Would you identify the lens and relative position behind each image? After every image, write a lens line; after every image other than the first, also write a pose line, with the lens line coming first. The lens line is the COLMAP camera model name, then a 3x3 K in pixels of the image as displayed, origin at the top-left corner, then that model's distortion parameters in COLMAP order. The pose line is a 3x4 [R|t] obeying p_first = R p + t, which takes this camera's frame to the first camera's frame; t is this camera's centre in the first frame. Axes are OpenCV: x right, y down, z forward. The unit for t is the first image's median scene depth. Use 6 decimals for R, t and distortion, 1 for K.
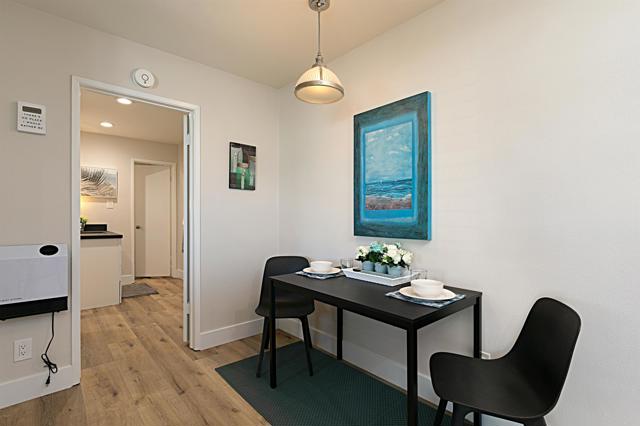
lens RADIAL K [[306.1, 0, 319.4], [0, 306.1, 214.9], [0, 0, 1]] dist [-0.006748, -0.000083]
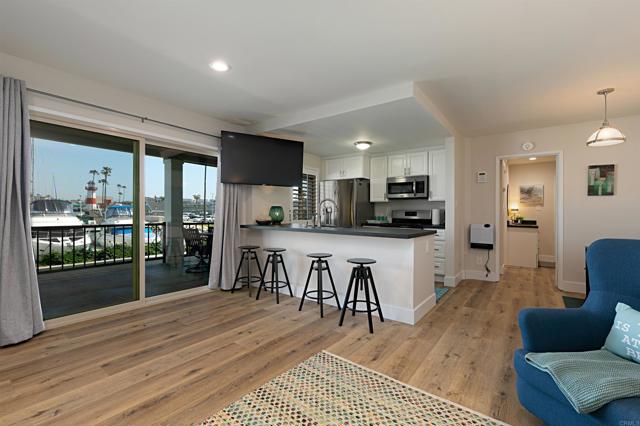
lens RADIAL K [[284.5, 0, 320.6], [0, 284.5, 211.5], [0, 0, 1]] dist [-0.001760, 0.000109]
pose [[0.202976, -0.012864, -0.979099, 1.110596], [-0.010038, 0.999834, -0.015218, 0.039830], [0.979132, 0.012917, 0.202813, -0.825571]]
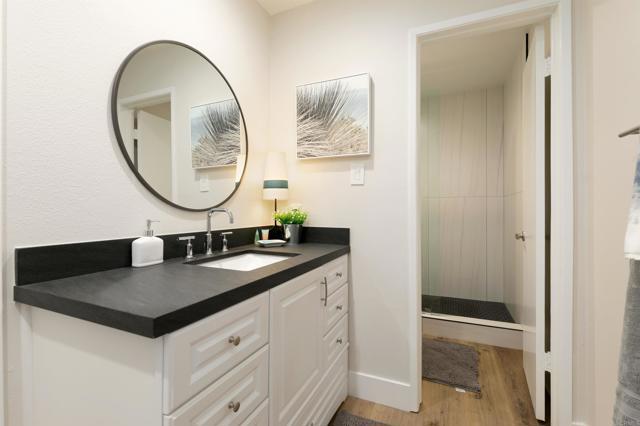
lens RADIAL K [[301.8, 0, 318.4], [0, 301.8, 212.9], [0, 0, 1]] dist [0.002375, 0.000076]
pose [[0.380462, -0.000266, -0.924796, -0.831149], [0.004227, 0.999990, 0.001452, 0.024587], [0.924787, -0.004461, 0.380459, 1.848644]]
